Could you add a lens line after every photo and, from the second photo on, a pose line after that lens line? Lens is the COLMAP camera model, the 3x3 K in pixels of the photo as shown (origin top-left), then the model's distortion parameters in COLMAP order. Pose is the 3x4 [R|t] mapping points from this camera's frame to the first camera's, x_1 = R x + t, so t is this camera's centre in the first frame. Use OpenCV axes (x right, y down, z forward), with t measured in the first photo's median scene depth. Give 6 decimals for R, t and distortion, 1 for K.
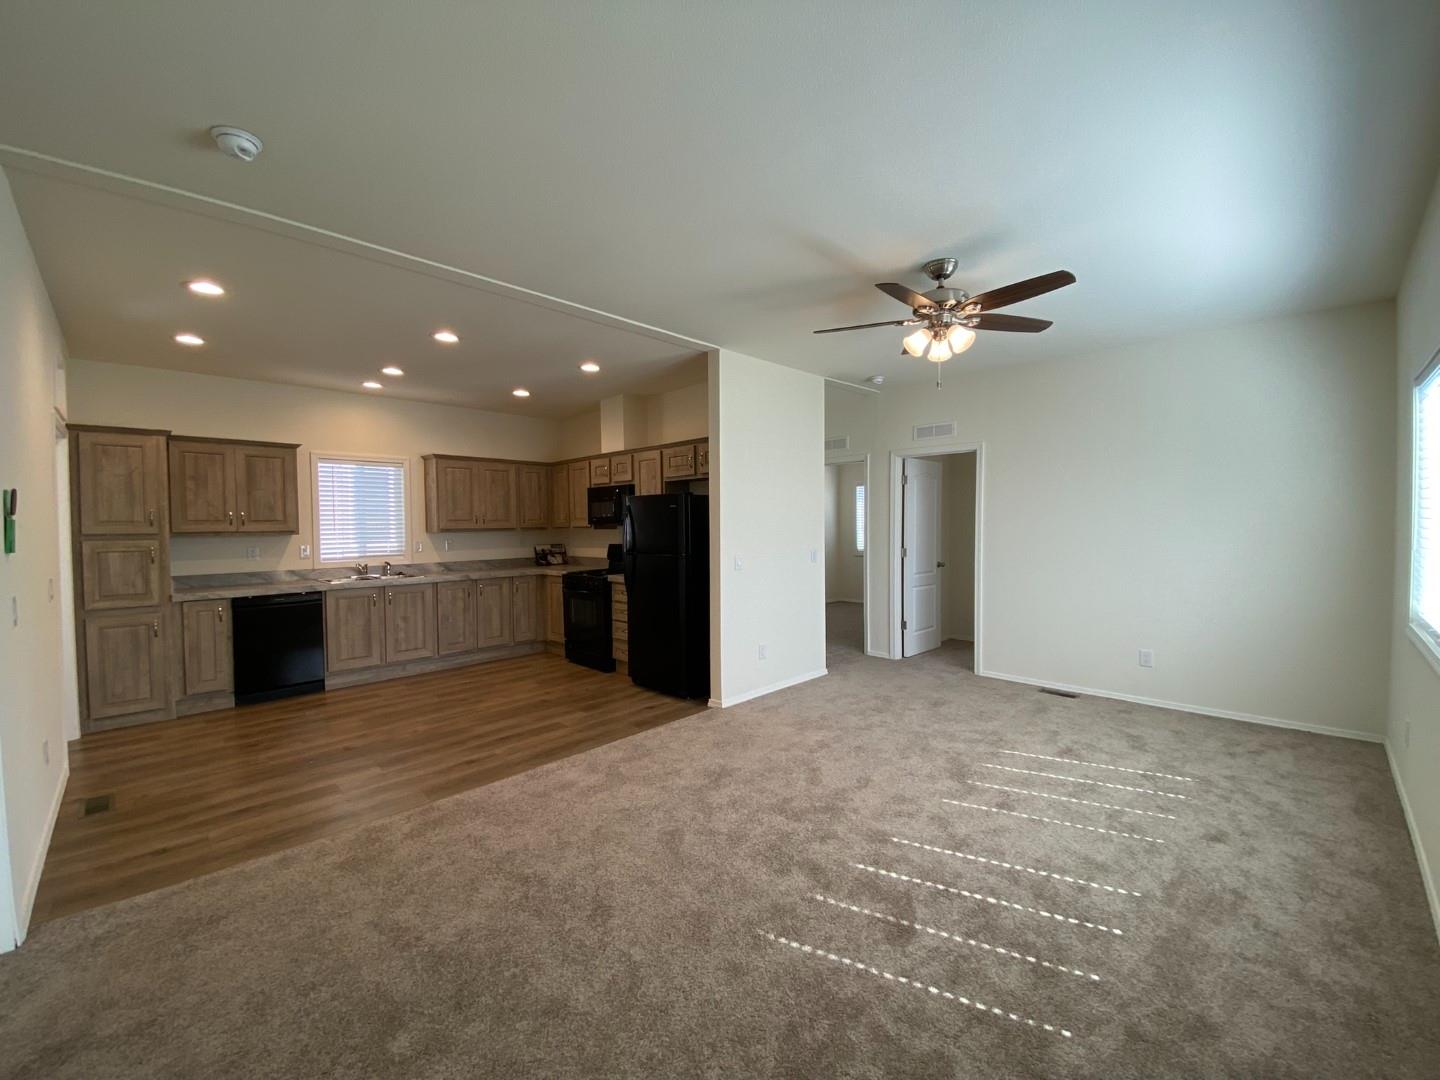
lens RADIAL K [[584.6, 0, 720.0], [0, 584.6, 540.0], [0, 0, 1]] dist [0.024395, -0.022578]
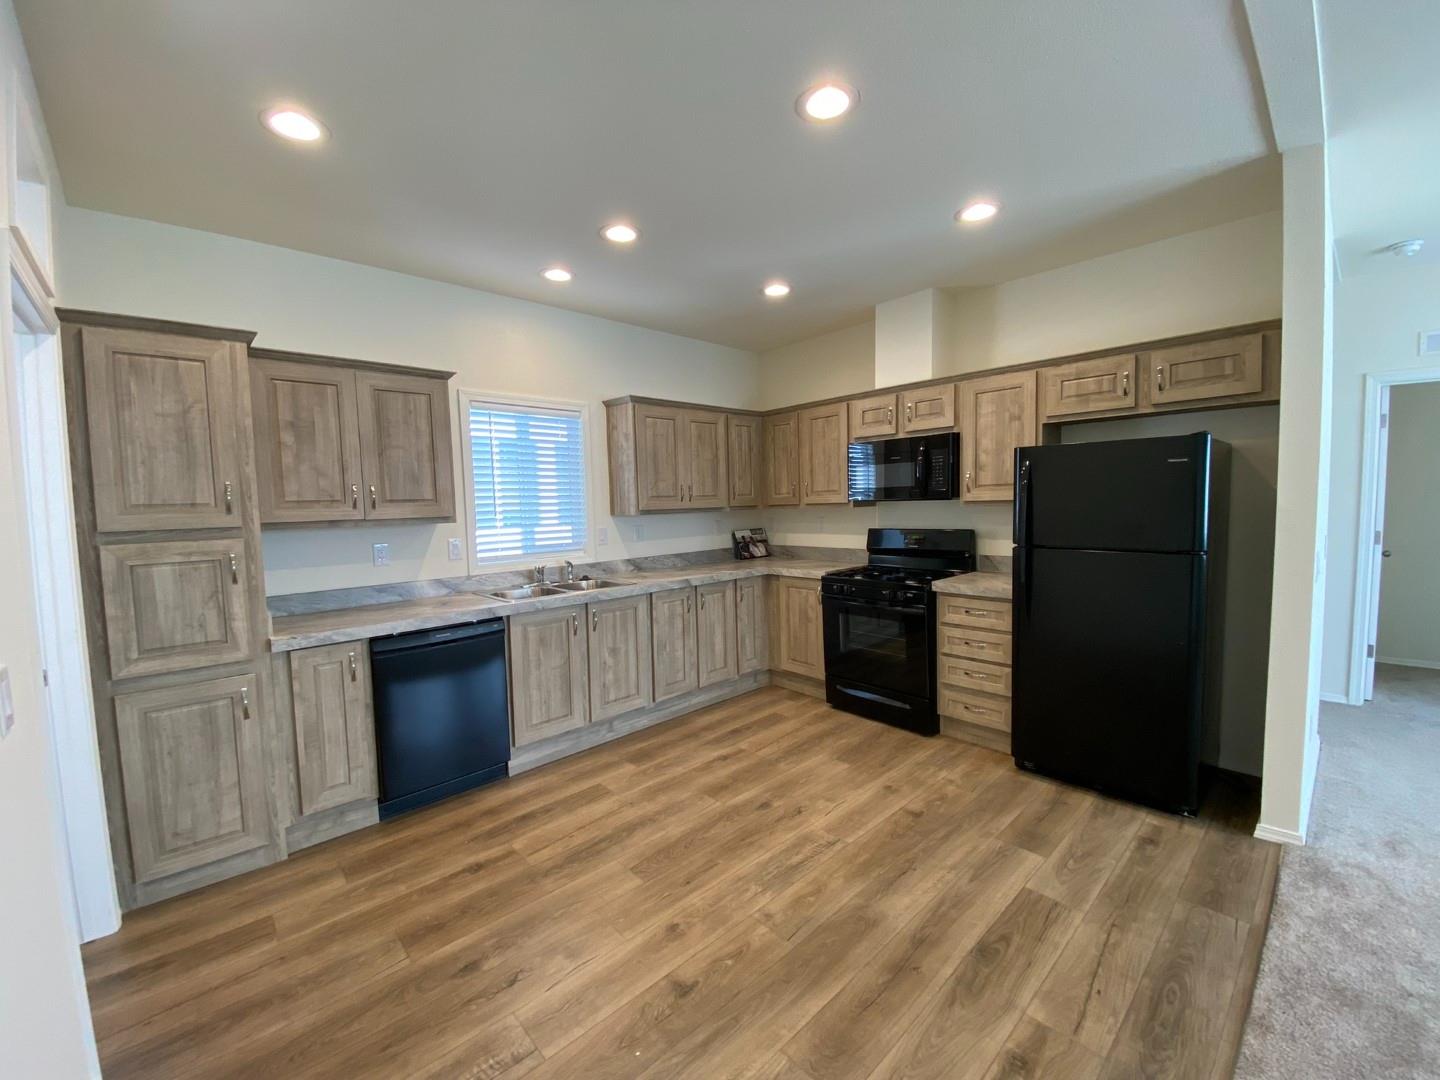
lens RADIAL K [[584.6, 0, 720.0], [0, 584.6, 540.0], [0, 0, 1]] dist [0.024395, -0.022578]
pose [[0.999152, -0.013127, -0.039018, -0.437549], [0.014703, 0.999076, 0.040396, -0.012210], [0.038452, -0.040935, 0.998422, 0.419932]]
